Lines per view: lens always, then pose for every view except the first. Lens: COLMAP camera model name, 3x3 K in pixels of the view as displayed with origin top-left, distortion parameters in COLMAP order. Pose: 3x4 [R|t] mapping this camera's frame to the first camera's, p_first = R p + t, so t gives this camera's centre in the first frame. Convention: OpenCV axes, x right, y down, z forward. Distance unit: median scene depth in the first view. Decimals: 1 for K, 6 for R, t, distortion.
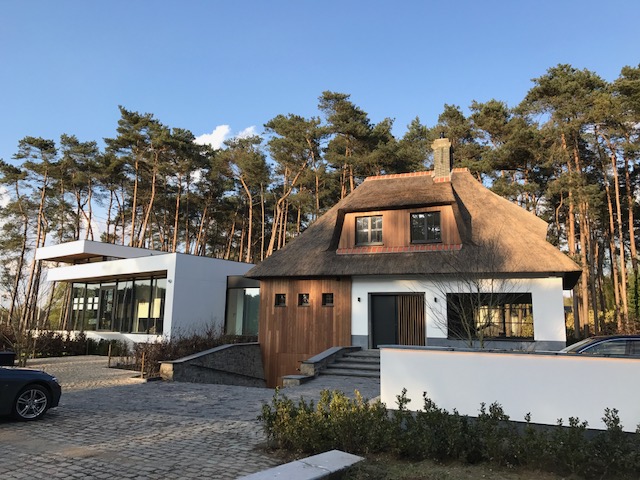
lens RADIAL K [[523.3, 0, 319.4], [0, 523.3, 238.6], [0, 0, 1]] dist [0.017610, -0.025404]
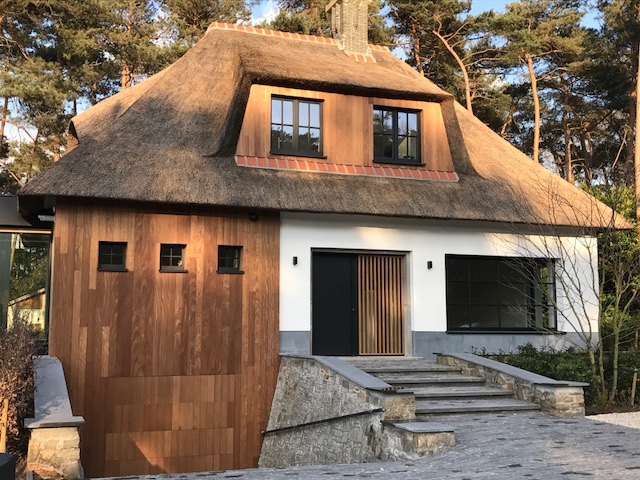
lens RADIAL K [[780.5, 0, 320.0], [0, 780.5, 239.7], [0, 0, 1]] dist [0.001096, 0.000000]
pose [[0.712464, 0.051813, 0.699794, -0.422782], [-0.102151, 0.994305, 0.030381, 0.070091], [-0.694234, -0.093130, 0.713699, 0.445462]]
